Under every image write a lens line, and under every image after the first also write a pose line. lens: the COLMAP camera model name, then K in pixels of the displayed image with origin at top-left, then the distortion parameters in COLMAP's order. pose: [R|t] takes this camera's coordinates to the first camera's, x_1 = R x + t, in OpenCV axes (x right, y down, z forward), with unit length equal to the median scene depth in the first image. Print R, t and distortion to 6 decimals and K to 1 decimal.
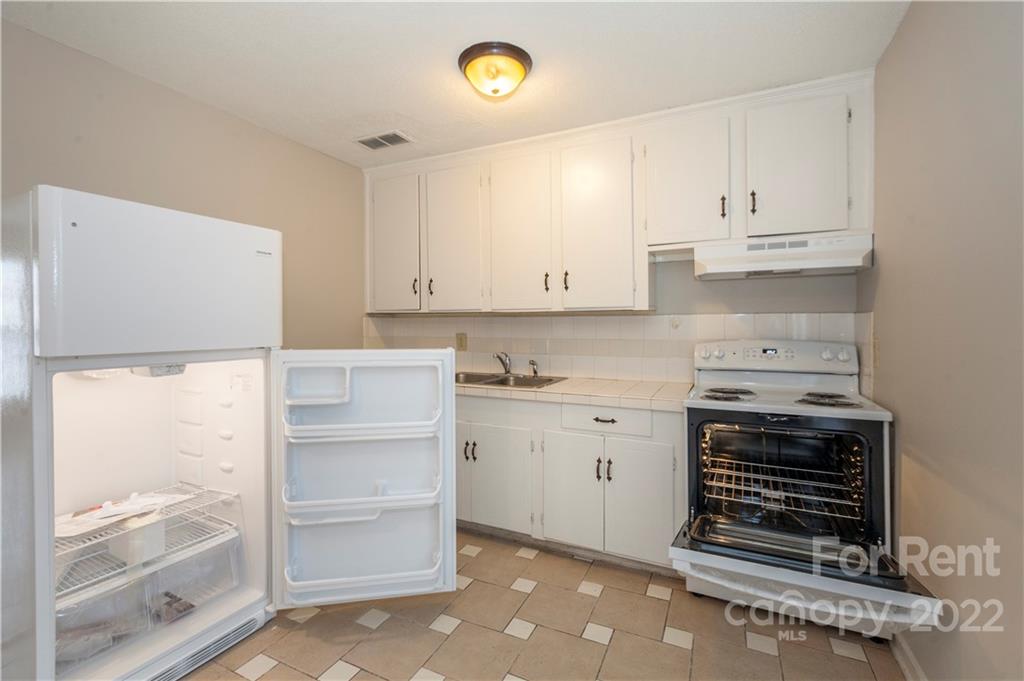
lens RADIAL K [[467.2, 0, 494.6], [0, 467.2, 327.8], [0, 0, 1]] dist [0.001972, 0.000430]
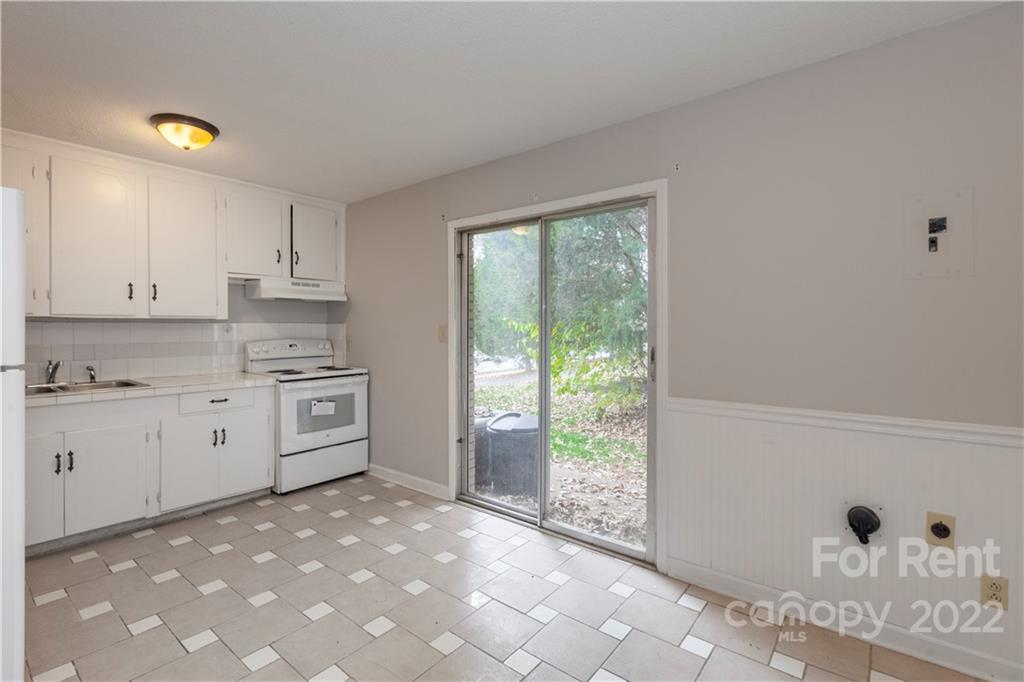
lens RADIAL K [[467.2, 0, 512.6], [0, 467.2, 335.0], [0, 0, 1]] dist [0.001972, 0.000430]
pose [[0.212466, -0.009508, 0.977122, -0.868874], [0.009792, 0.999923, 0.007601, 0.005690], [-0.977119, 0.007953, 0.212543, -0.113723]]
